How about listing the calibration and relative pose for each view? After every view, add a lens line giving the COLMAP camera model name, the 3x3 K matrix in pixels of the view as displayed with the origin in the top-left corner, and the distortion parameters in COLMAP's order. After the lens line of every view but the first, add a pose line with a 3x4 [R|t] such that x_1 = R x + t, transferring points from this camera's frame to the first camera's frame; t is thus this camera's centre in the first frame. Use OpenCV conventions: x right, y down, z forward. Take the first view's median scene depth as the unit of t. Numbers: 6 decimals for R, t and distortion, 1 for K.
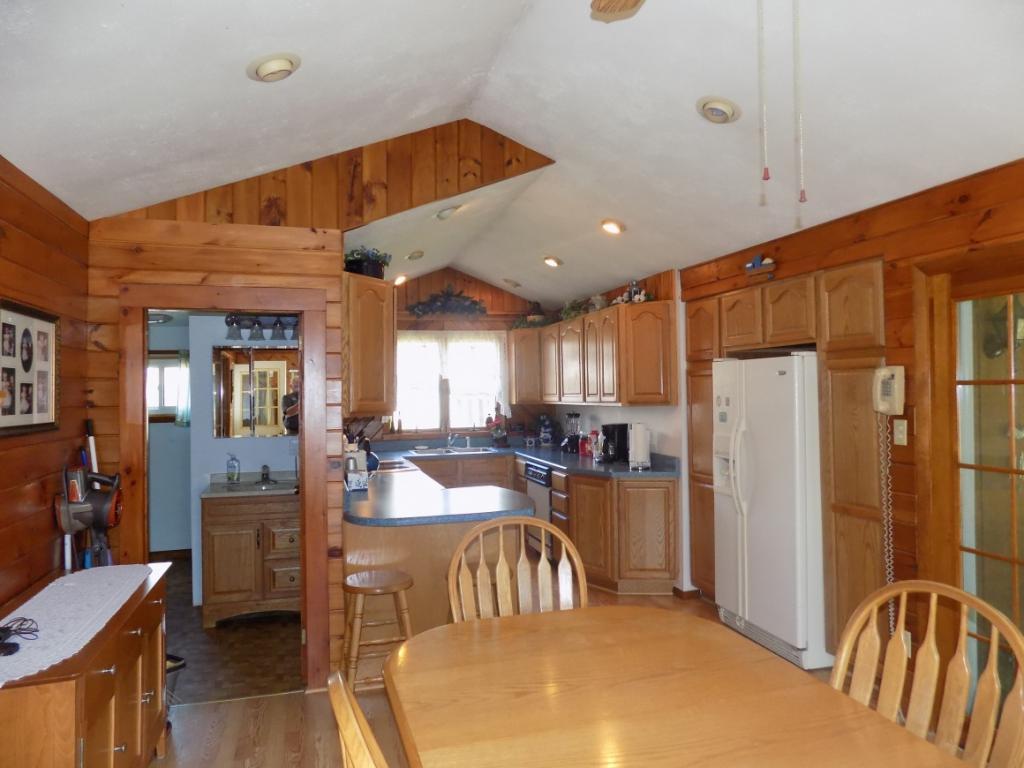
lens RADIAL K [[689.0, 0, 512.6], [0, 689.0, 381.2], [0, 0, 1]] dist [-0.079235, 0.073240]
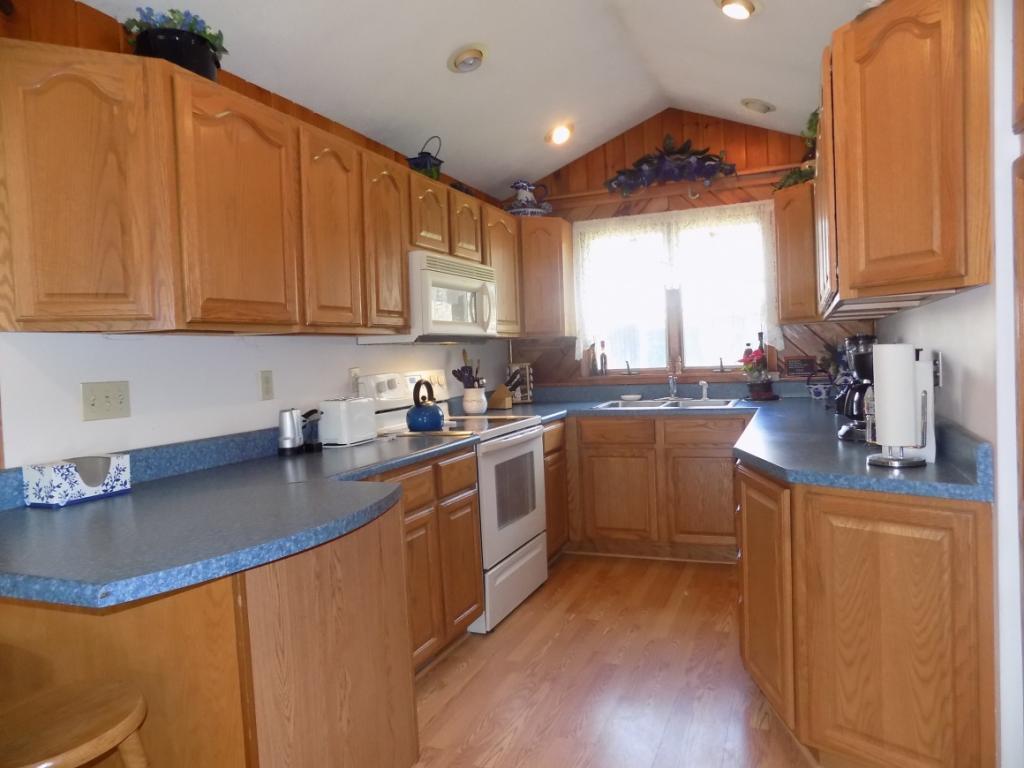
lens RADIAL K [[689.0, 0, 512.6], [0, 689.0, 381.2], [0, 0, 1]] dist [-0.079235, 0.073240]
pose [[0.778724, 0.010592, -0.627278, 0.266430], [0.036037, 0.997451, 0.061580, 0.053705], [0.626331, -0.070558, 0.776357, 0.610993]]
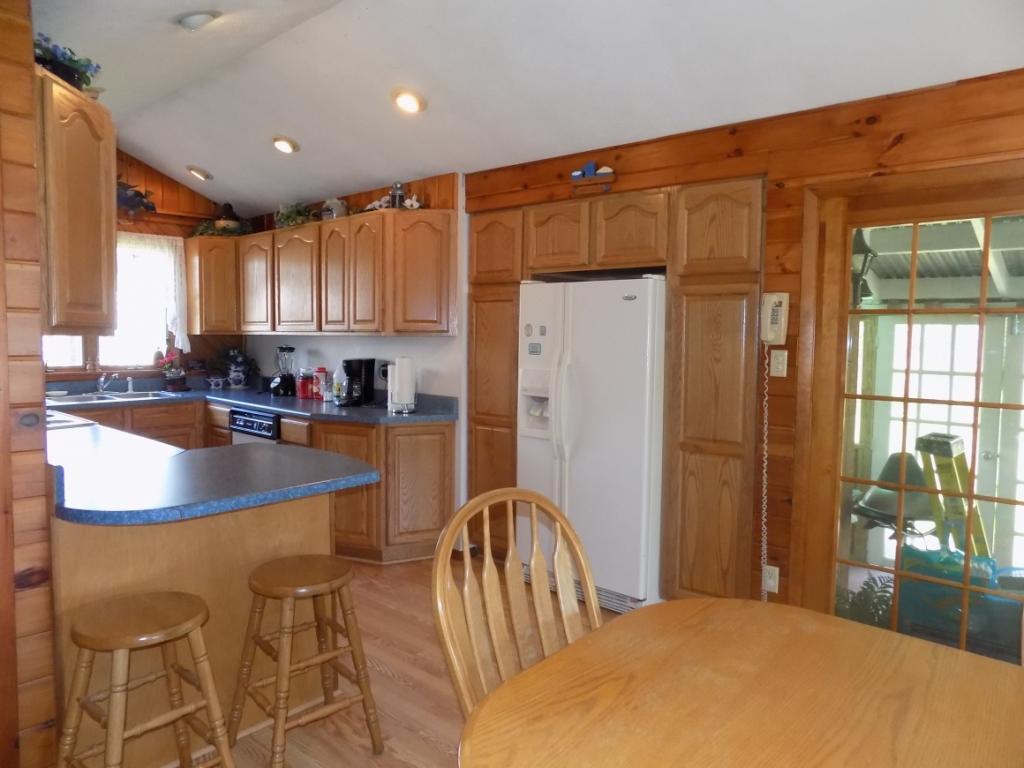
lens RADIAL K [[689.0, 0, 512.6], [0, 689.0, 381.2], [0, 0, 1]] dist [-0.079235, 0.073240]
pose [[0.840919, -0.008813, 0.541090, -0.161932], [-0.034597, 0.996947, 0.070005, 0.028992], [-0.540055, -0.077588, 0.838046, 0.247266]]
